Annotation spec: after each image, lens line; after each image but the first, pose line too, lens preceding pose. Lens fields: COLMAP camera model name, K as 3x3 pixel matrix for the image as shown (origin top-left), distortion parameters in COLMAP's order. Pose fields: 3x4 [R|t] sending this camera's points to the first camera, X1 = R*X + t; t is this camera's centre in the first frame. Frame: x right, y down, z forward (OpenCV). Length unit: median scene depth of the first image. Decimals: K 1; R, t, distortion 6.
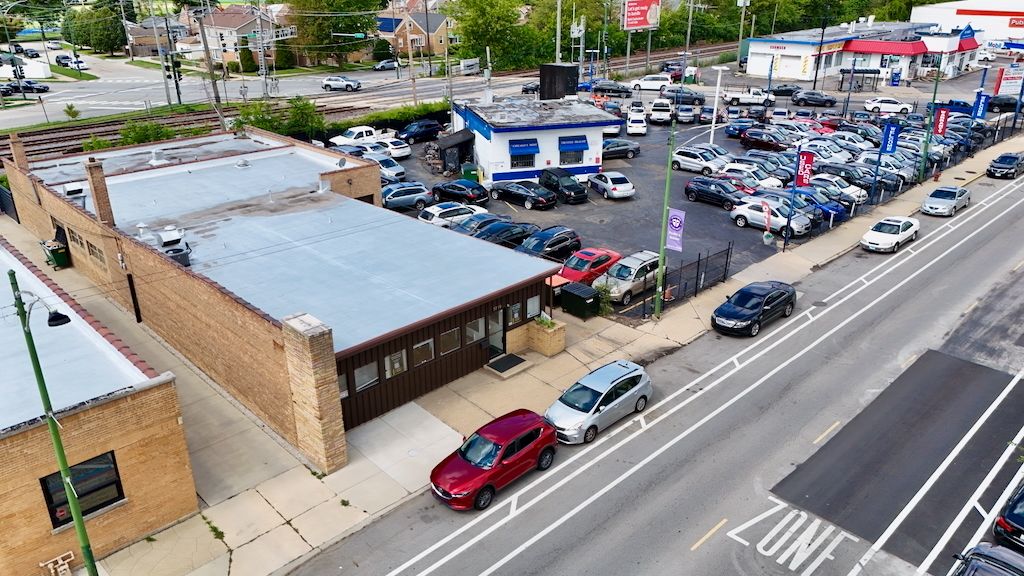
lens RADIAL K [[749.9, 0, 512.0], [0, 749.9, 288.0], [0, 0, 1]] dist [0.081229, -0.085771]
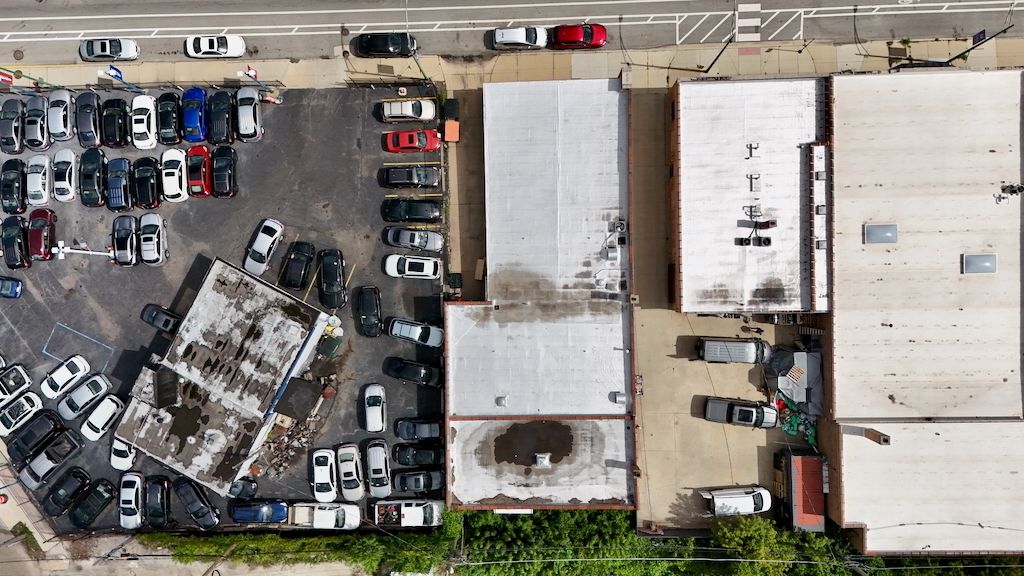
lens RADIAL K [[749.9, 0, 512.0], [0, 749.9, 288.0], [0, 0, 1]] dist [0.081229, -0.085771]
pose [[-0.727291, -0.685552, 0.032658, -0.362594], [0.310286, -0.285989, 0.906605, -1.675762], [-0.612185, 0.669499, 0.420714, 0.410265]]
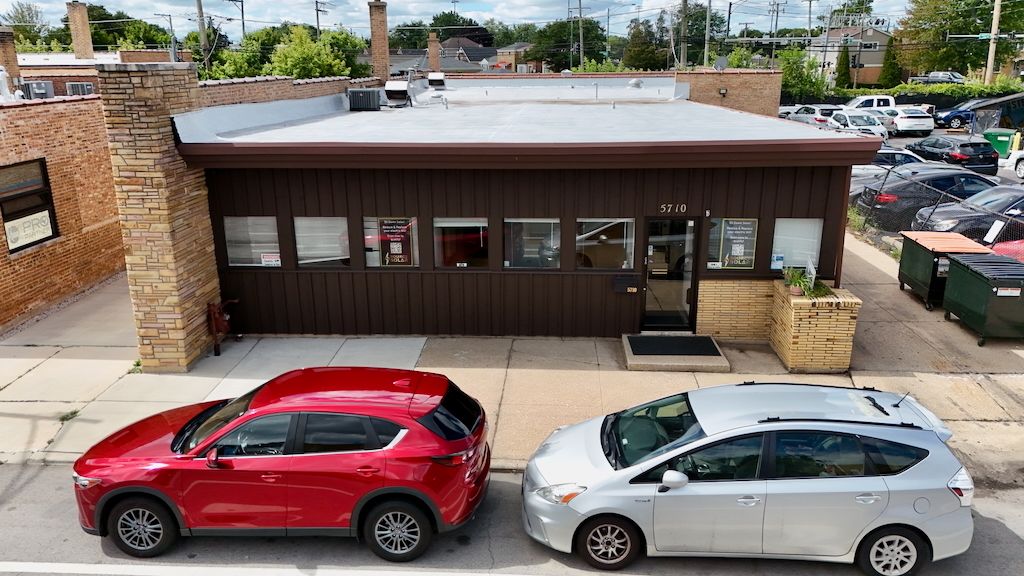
lens RADIAL K [[749.9, 0, 512.0], [0, 749.9, 288.0], [0, 0, 1]] dist [0.081229, -0.085771]
pose [[0.678038, 0.215231, -0.702809, 0.191747], [-0.283542, 0.958750, 0.020062, 0.072891], [0.678136, 0.185673, 0.711096, 0.529873]]
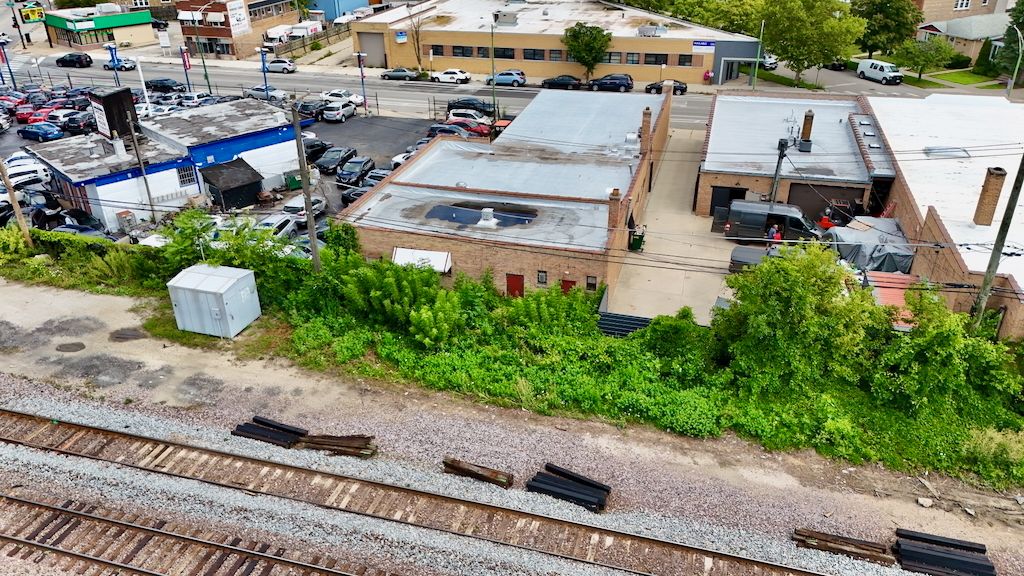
lens RADIAL K [[749.9, 0, 512.0], [0, 749.9, 288.0], [0, 0, 1]] dist [0.081229, -0.085771]
pose [[-0.499028, -0.395386, 0.771129, -1.608177], [0.353851, 0.719314, 0.597810, -0.848753], [-0.791050, 0.571189, -0.219050, 1.635897]]
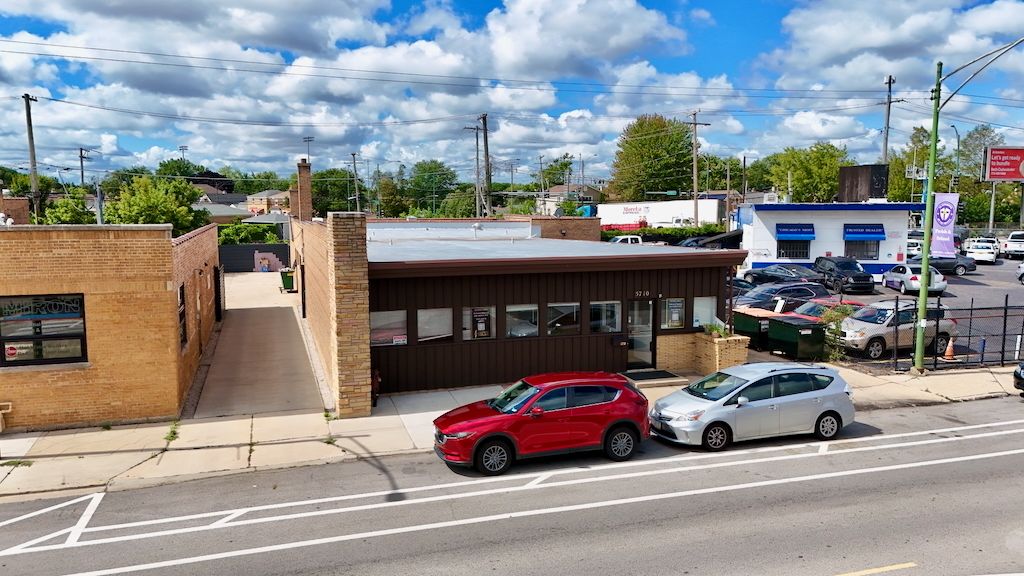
lens RADIAL K [[749.9, 0, 512.0], [0, 749.9, 288.0], [0, 0, 1]] dist [0.081229, -0.085771]
pose [[0.895836, 0.054259, -0.441059, 0.157848], [-0.176851, 0.954065, -0.241833, 0.184220], [0.407678, 0.294645, 0.864282, 0.256831]]
